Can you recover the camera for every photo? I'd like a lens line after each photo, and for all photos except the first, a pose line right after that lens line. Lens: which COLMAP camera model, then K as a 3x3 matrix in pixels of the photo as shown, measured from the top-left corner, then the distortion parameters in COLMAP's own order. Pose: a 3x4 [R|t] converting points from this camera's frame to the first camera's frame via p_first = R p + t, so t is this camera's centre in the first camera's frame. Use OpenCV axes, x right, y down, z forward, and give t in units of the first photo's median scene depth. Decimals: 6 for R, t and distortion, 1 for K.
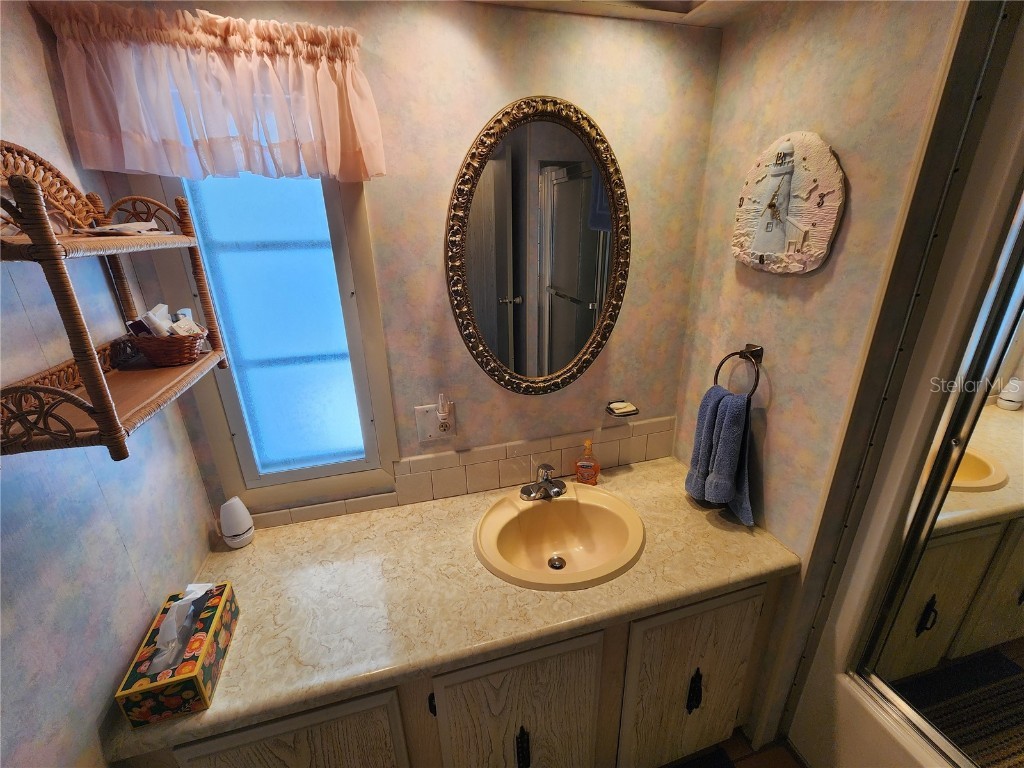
lens RADIAL K [[423.1, 0, 514.2], [0, 423.1, 382.0], [0, 0, 1]] dist [0.001177, 0.000234]
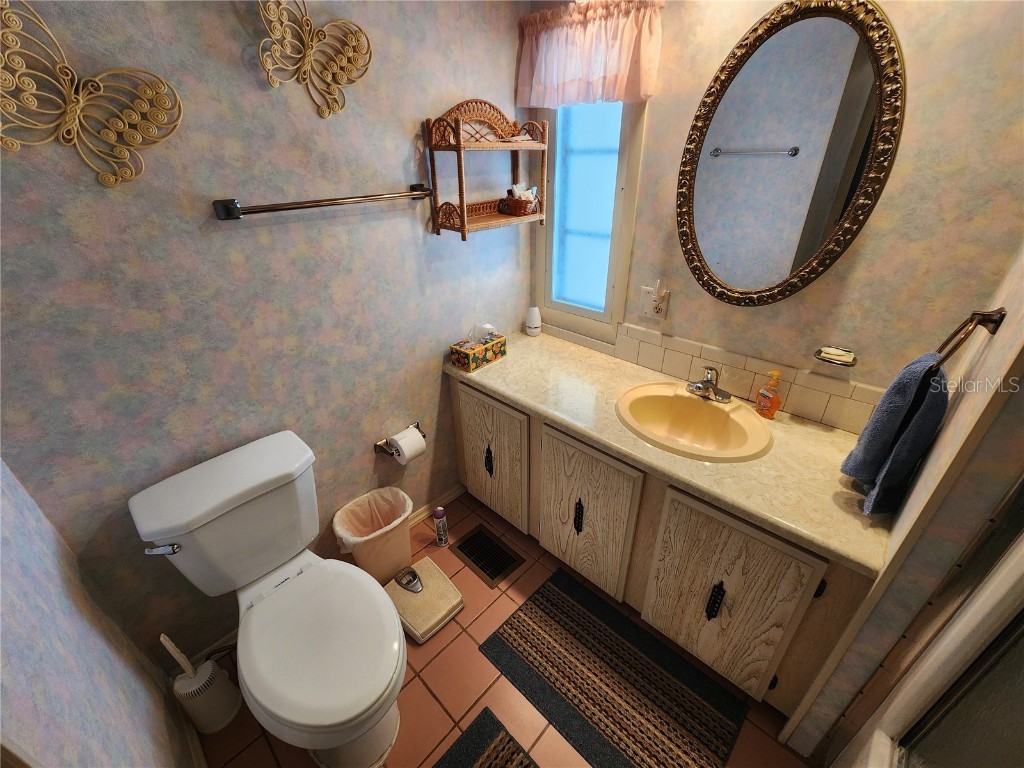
lens RADIAL K [[423.1, 0, 514.2], [0, 423.1, 382.0], [0, 0, 1]] dist [0.001177, 0.000234]
pose [[0.512774, 0.419746, -0.748917, 0.714805], [-0.291651, 0.905620, 0.307884, 0.042733], [0.807467, 0.060548, 0.586797, -0.074889]]
